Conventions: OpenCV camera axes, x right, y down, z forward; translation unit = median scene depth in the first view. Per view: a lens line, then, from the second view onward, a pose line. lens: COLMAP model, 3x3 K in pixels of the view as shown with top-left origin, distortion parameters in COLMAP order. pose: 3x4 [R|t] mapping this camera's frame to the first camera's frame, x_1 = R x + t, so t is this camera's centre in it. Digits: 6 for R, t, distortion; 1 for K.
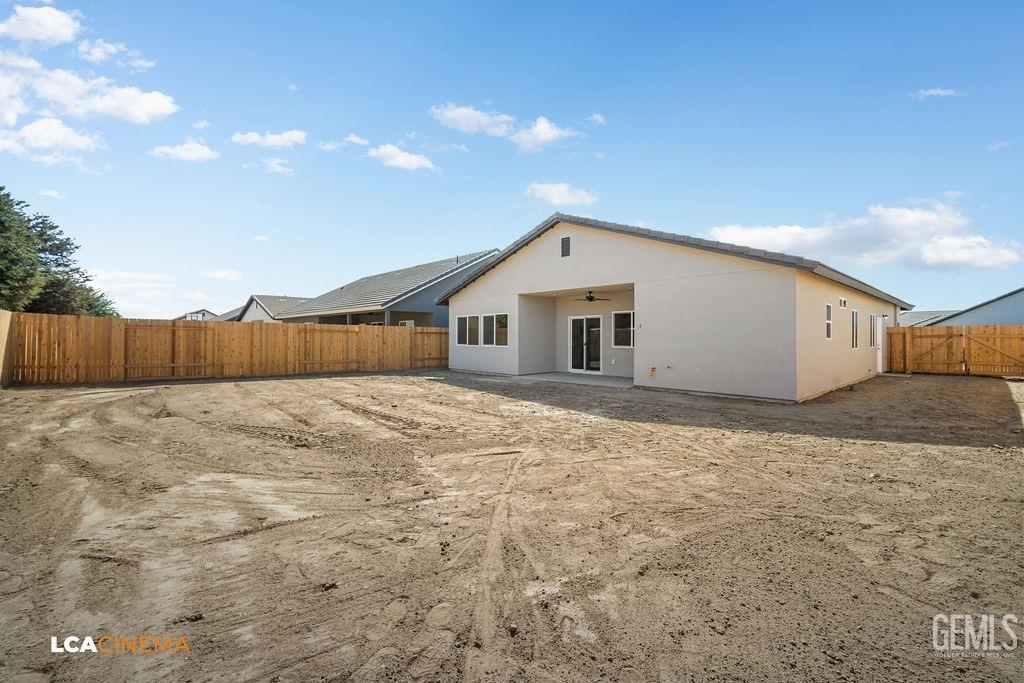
lens RADIAL K [[449.4, 0, 507.7], [0, 449.4, 336.2], [0, 0, 1]] dist [-0.004877, -0.000521]
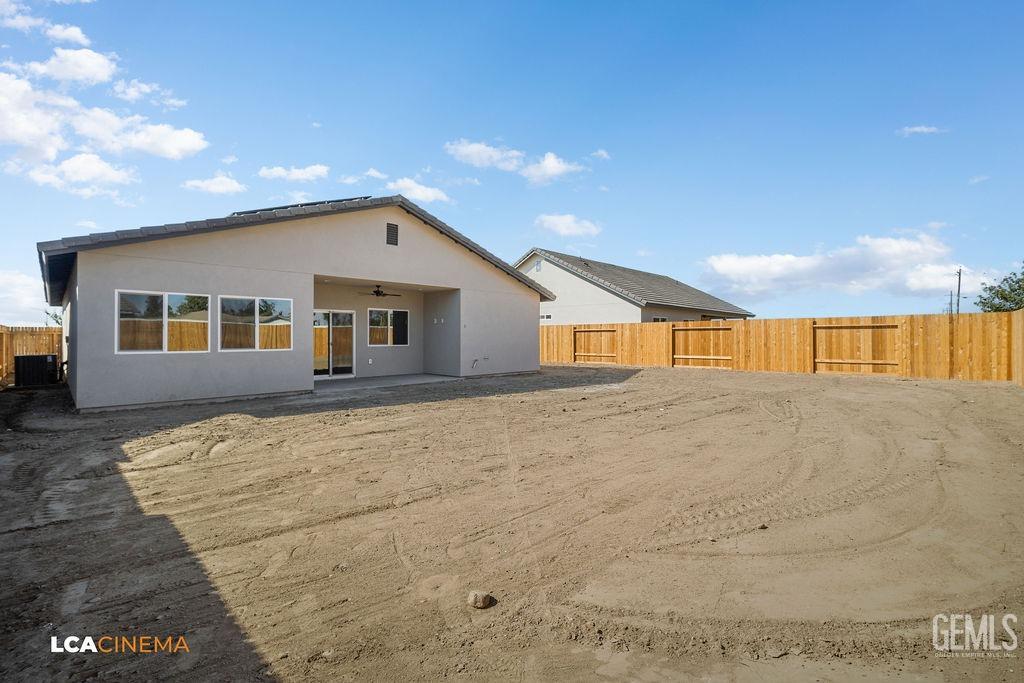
lens RADIAL K [[449.4, 0, 507.6], [0, 449.4, 338.0], [0, 0, 1]] dist [-0.004877, -0.000521]
pose [[-0.042787, -0.008208, 0.999050, -0.740605], [-0.001720, 0.999965, 0.008142, -0.000585], [-0.999083, -0.001370, -0.042800, 0.775706]]
